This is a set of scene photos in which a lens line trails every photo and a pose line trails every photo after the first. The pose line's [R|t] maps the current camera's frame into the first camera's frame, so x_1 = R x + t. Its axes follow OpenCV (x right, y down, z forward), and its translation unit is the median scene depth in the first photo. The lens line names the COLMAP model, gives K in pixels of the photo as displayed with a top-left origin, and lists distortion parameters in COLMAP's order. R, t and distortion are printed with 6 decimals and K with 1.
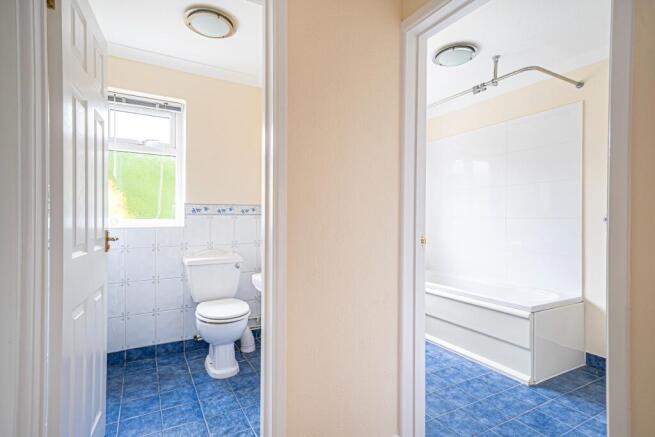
lens RADIAL K [[339.4, 0, 328.0], [0, 339.4, 220.6], [0, 0, 1]] dist [0.028890, 0.000746]
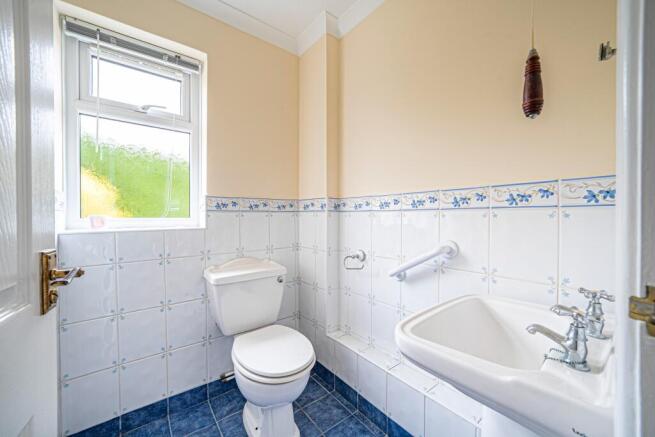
lens RADIAL K [[251.1, 0, 327.9], [0, 251.1, 219.4], [0, 0, 1]] dist [-0.004928, -0.000273]
pose [[0.989250, -0.004329, 0.146167, -0.241725], [0.002512, 0.999917, 0.012612, -0.007069], [-0.146209, -0.012110, 0.989180, 0.435596]]
